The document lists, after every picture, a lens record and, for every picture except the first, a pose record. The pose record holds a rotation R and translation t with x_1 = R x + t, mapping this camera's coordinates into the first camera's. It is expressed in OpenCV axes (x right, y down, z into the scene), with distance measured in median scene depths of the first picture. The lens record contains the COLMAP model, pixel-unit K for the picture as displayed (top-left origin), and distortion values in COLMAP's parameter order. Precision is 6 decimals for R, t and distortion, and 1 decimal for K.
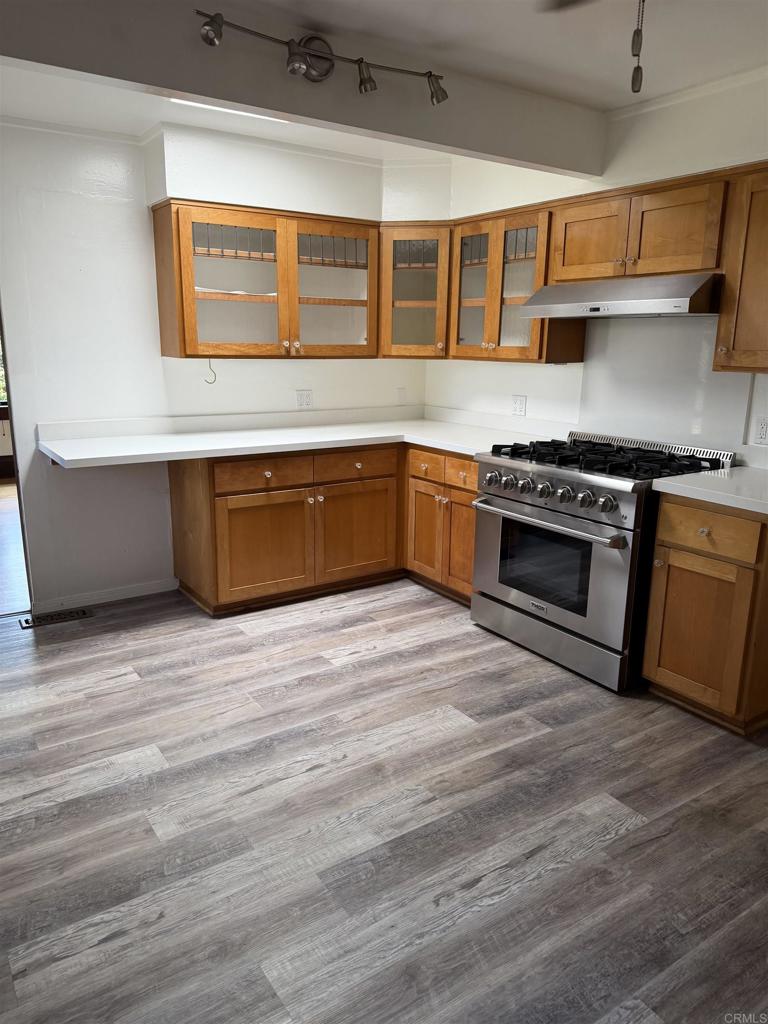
lens RADIAL K [[725.0, 0, 383.8], [0, 725.0, 508.6], [0, 0, 1]] dist [0.044051, -0.043520]
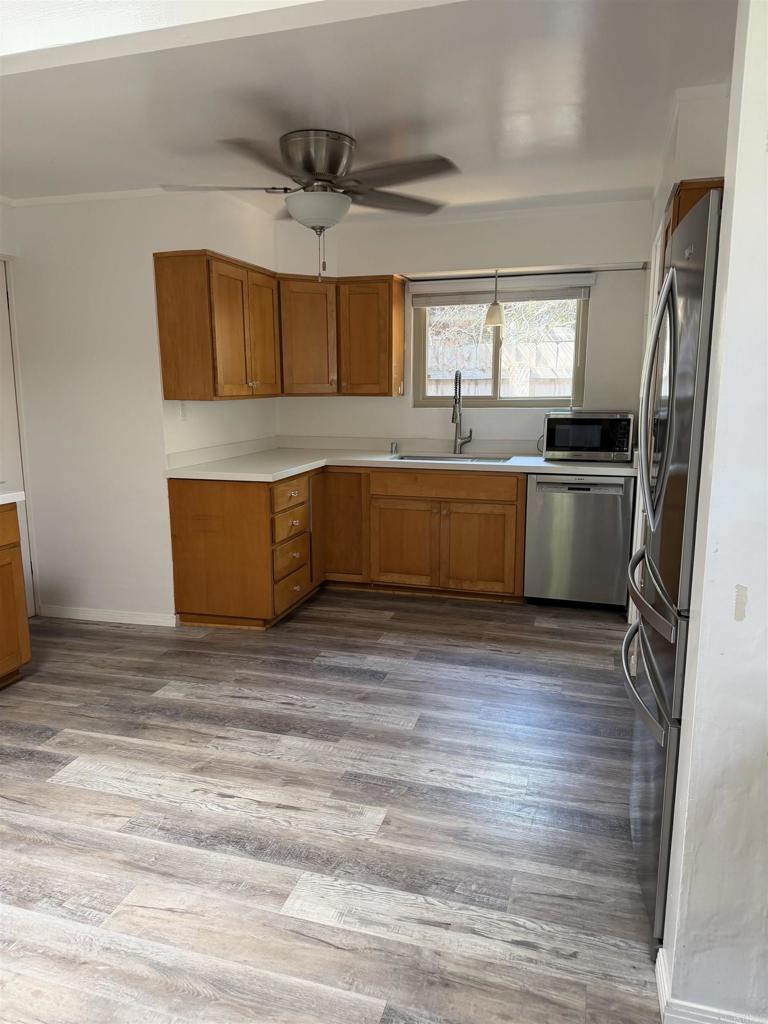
lens RADIAL K [[725.0, 0, 381.7], [0, 725.0, 515.5], [0, 0, 1]] dist [0.044051, -0.043520]
pose [[-0.632338, -0.145428, 0.760920, -0.990781], [0.178367, 0.928502, 0.325682, -0.305591], [-0.753880, 0.341664, -0.561187, 1.347845]]
